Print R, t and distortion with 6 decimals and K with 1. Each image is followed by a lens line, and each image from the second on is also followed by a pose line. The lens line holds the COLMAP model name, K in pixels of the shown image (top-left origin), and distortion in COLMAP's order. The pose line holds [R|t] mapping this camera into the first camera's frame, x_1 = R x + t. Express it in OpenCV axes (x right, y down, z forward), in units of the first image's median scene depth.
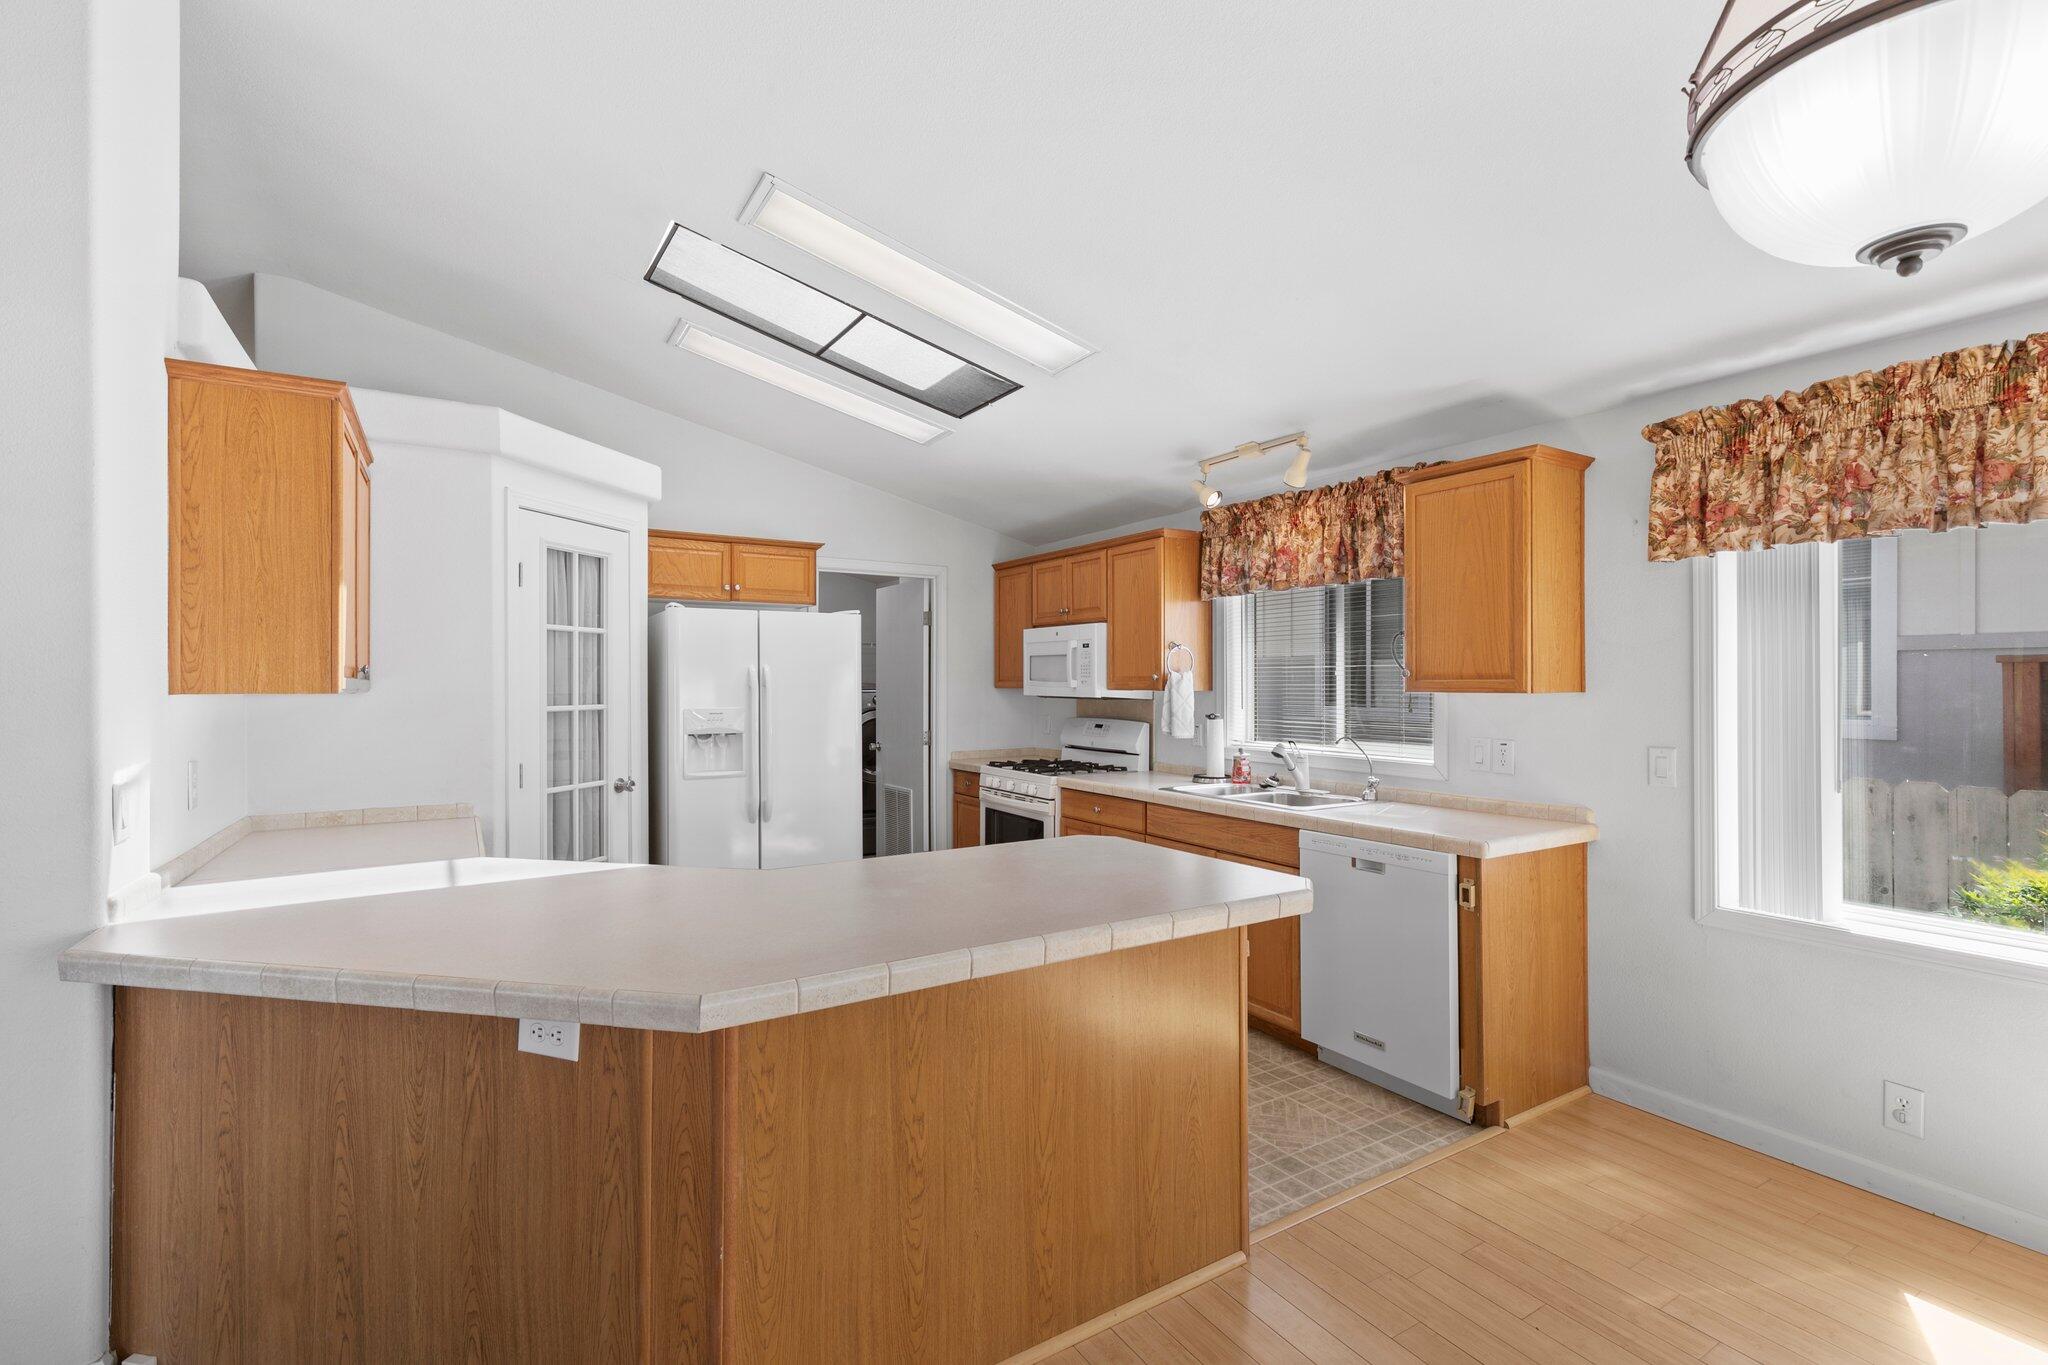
lens RADIAL K [[911.8, 0, 1035.3], [0, 911.8, 680.5], [0, 0, 1]] dist [0.006340, -0.001379]
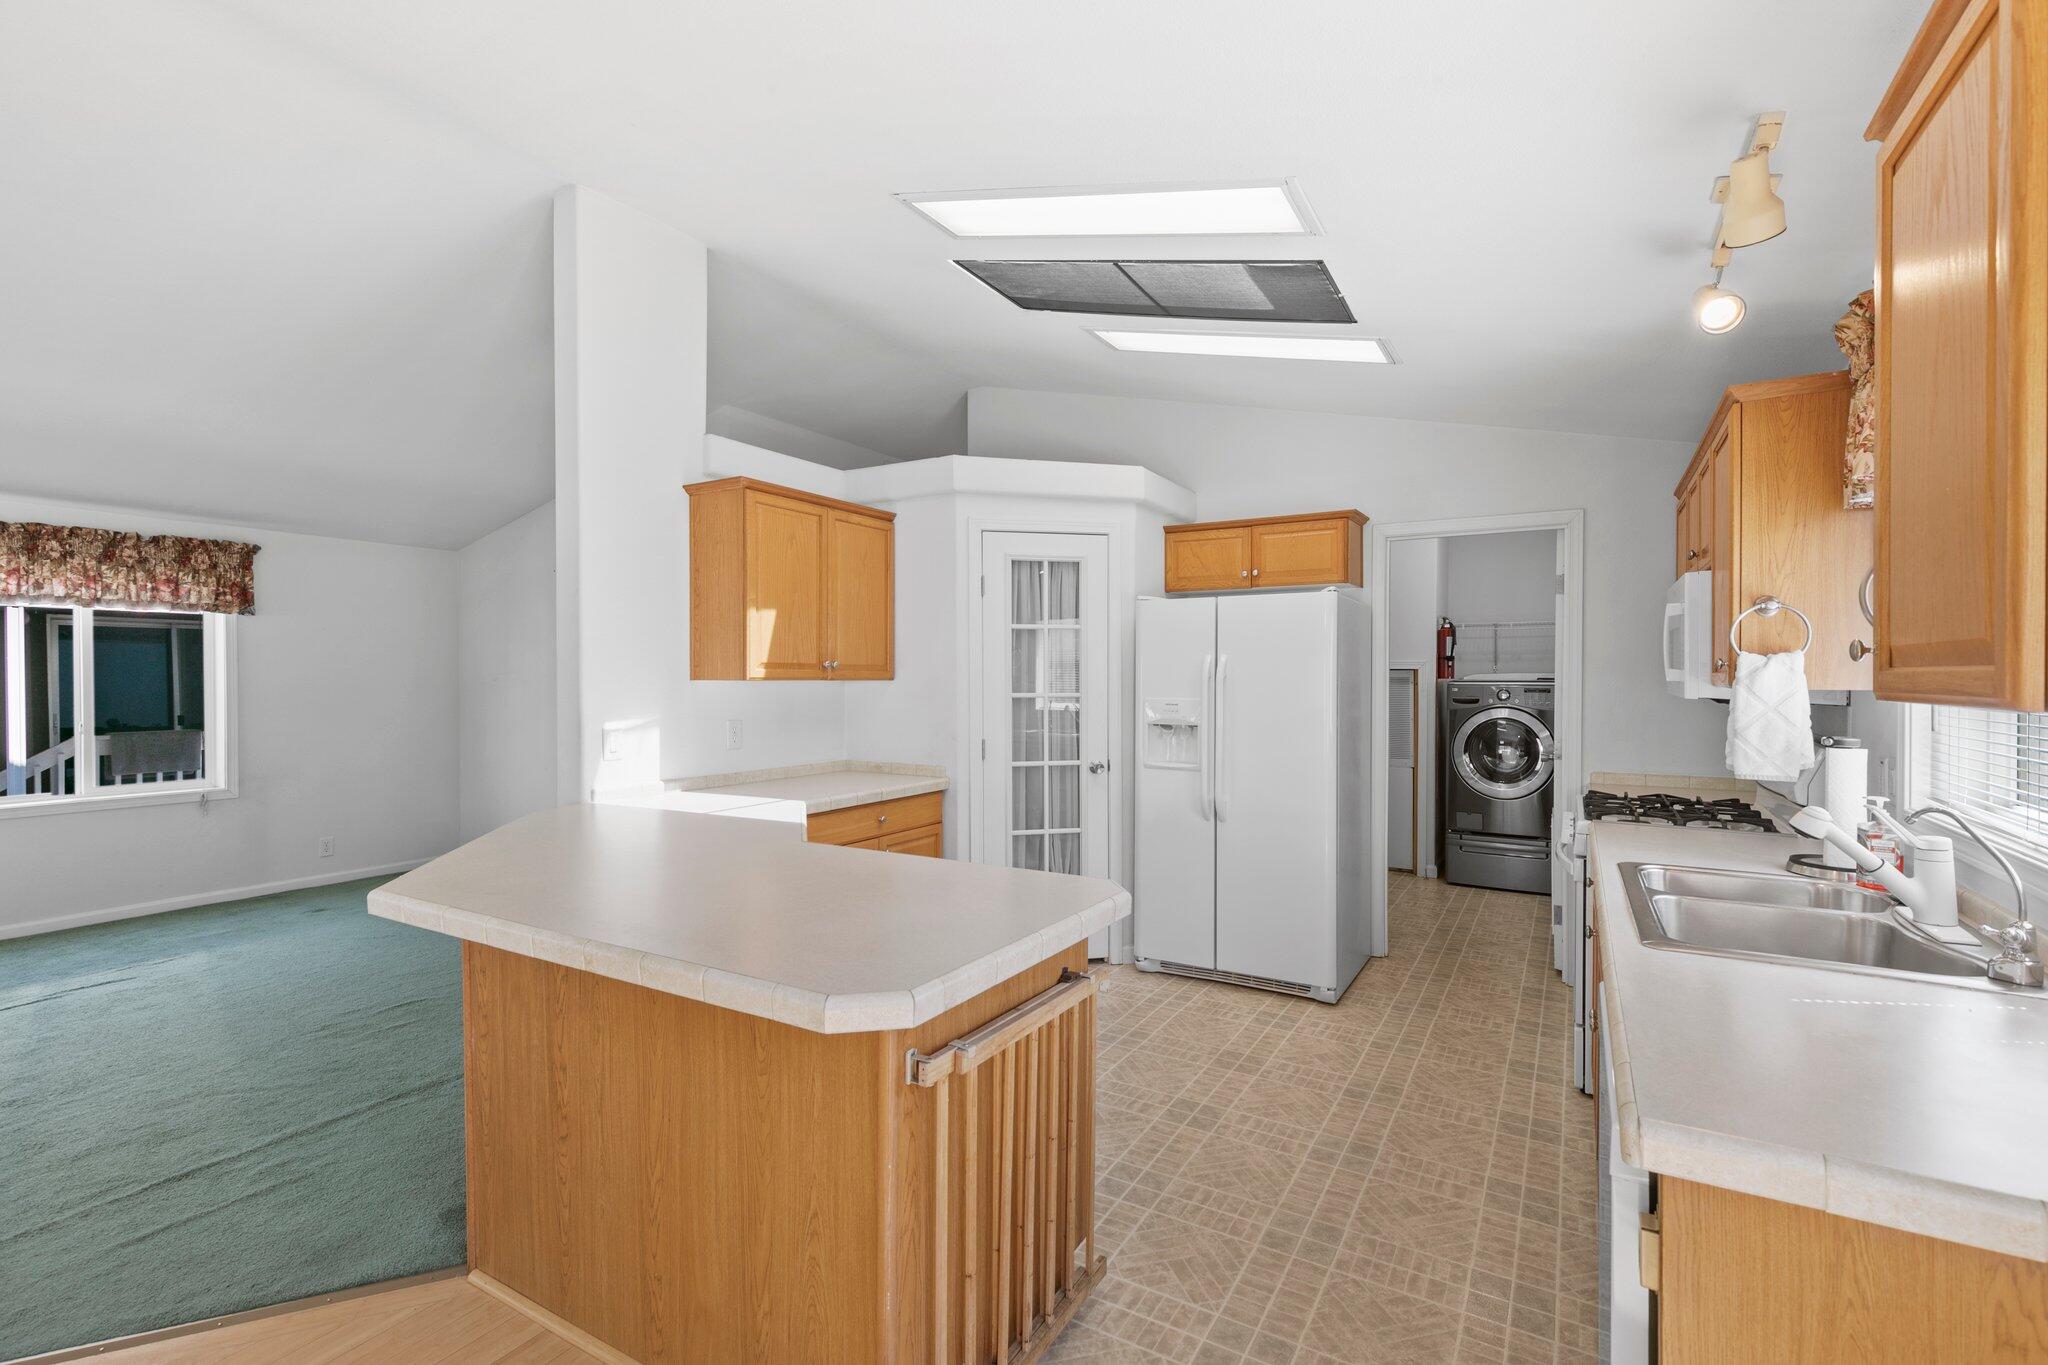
lens RADIAL K [[911.3, 0, 1040.4], [0, 911.3, 682.8], [0, 0, 1]] dist [0.003219, 0.000379]
pose [[0.464764, 0.009060, -0.885388, 0.690960], [0.002108, 0.999933, 0.011339, 0.001176], [0.885432, -0.007136, 0.464714, 0.620018]]
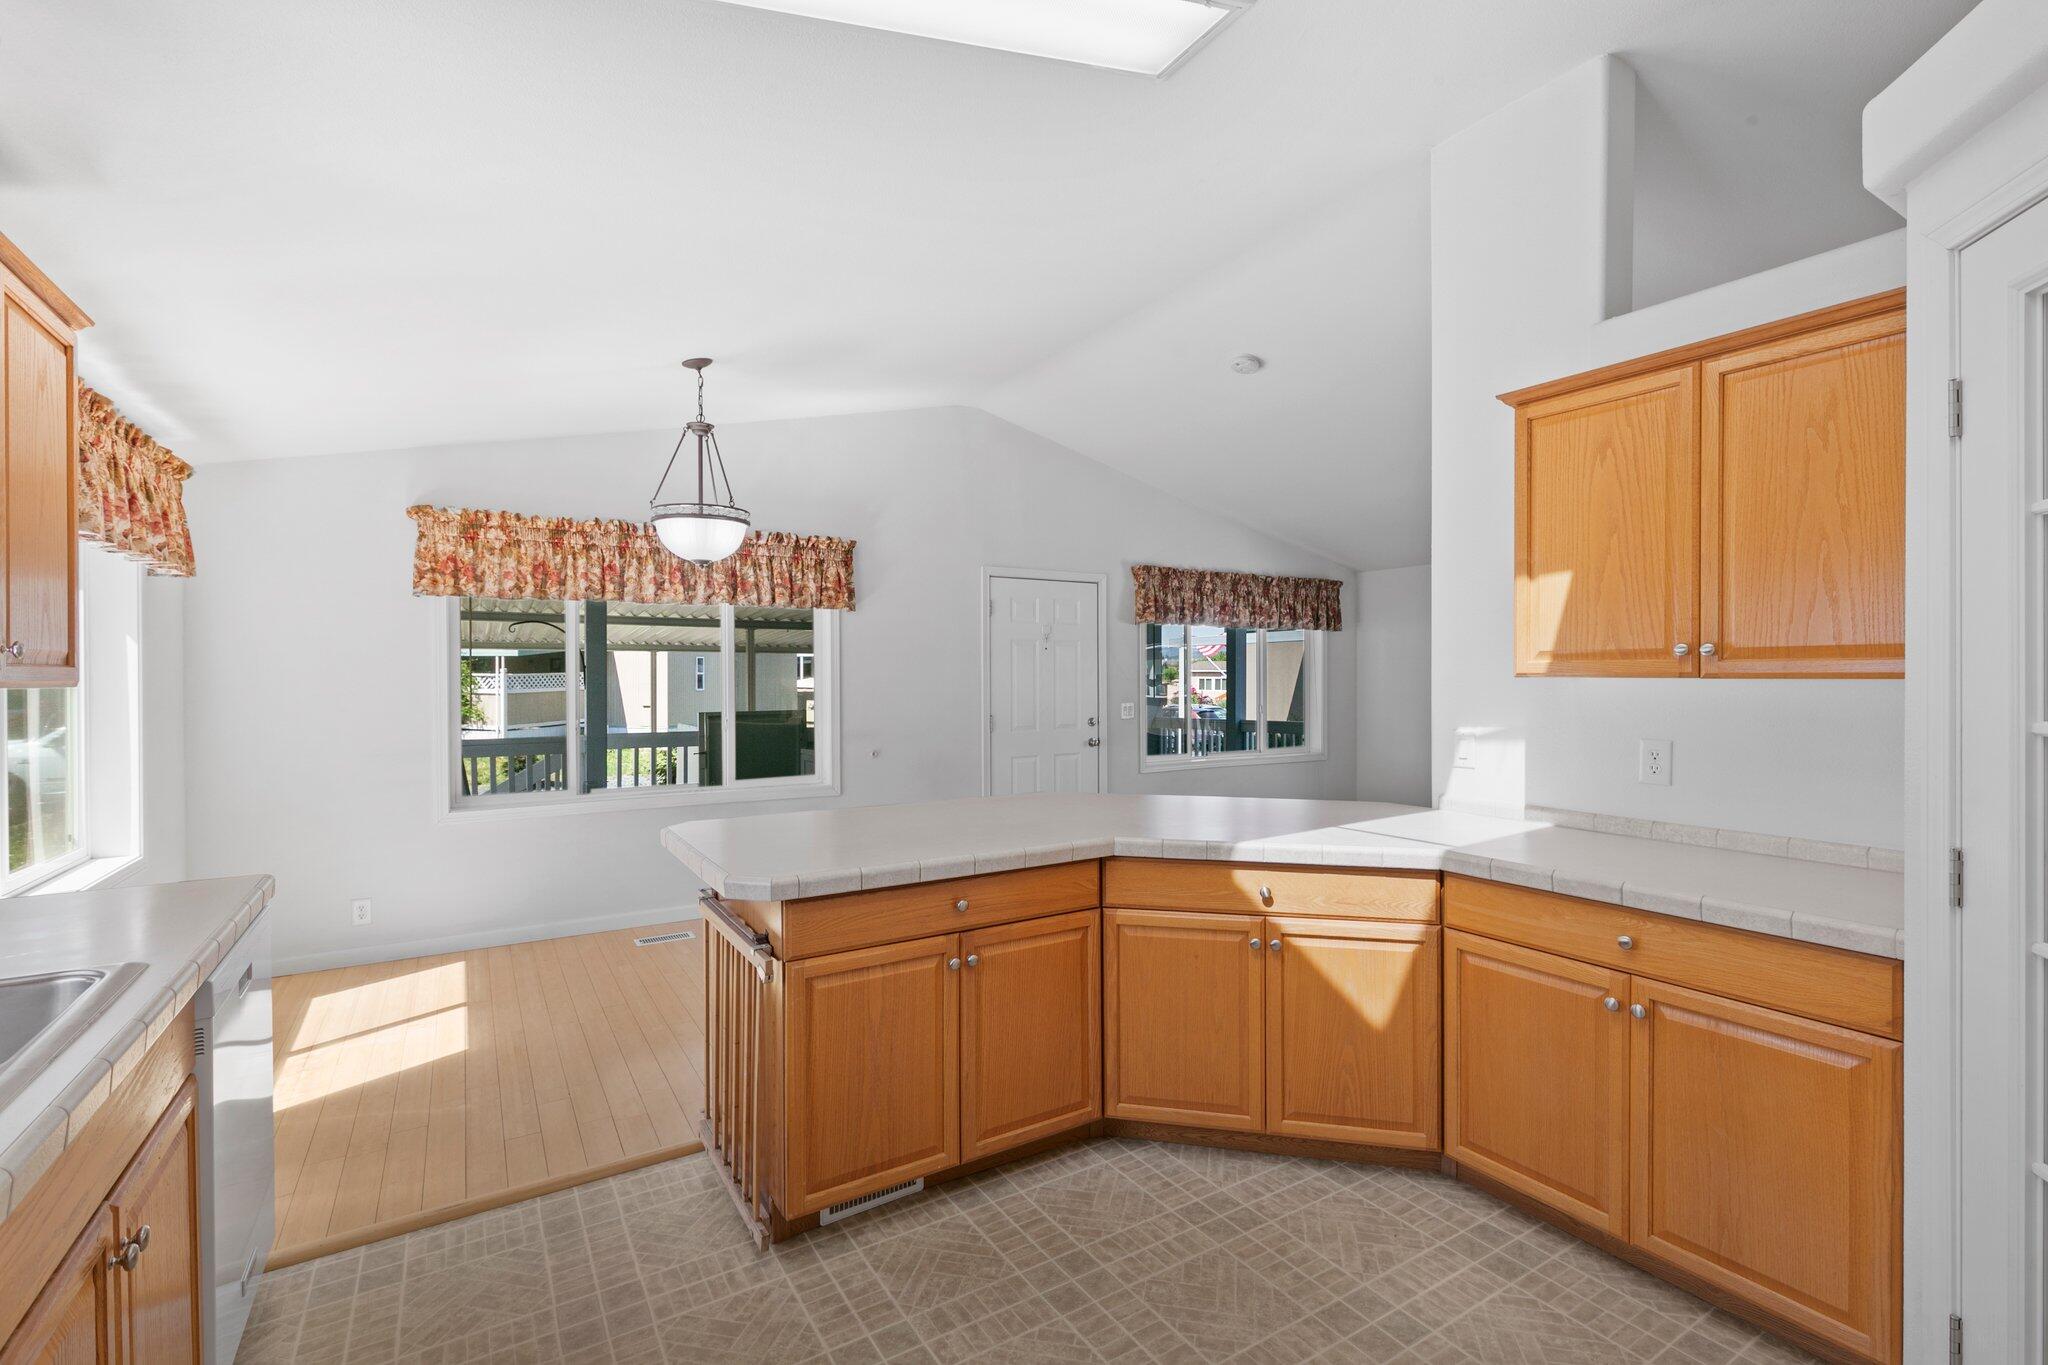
lens RADIAL K [[911.8, 0, 1035.3], [0, 911.8, 680.5], [0, 0, 1]] dist [0.006340, -0.001379]
pose [[-0.999981, 0.003074, -0.005272, -0.155589], [0.003066, 0.999994, 0.001452, 0.010304], [0.005276, 0.001436, -0.999985, 1.765116]]
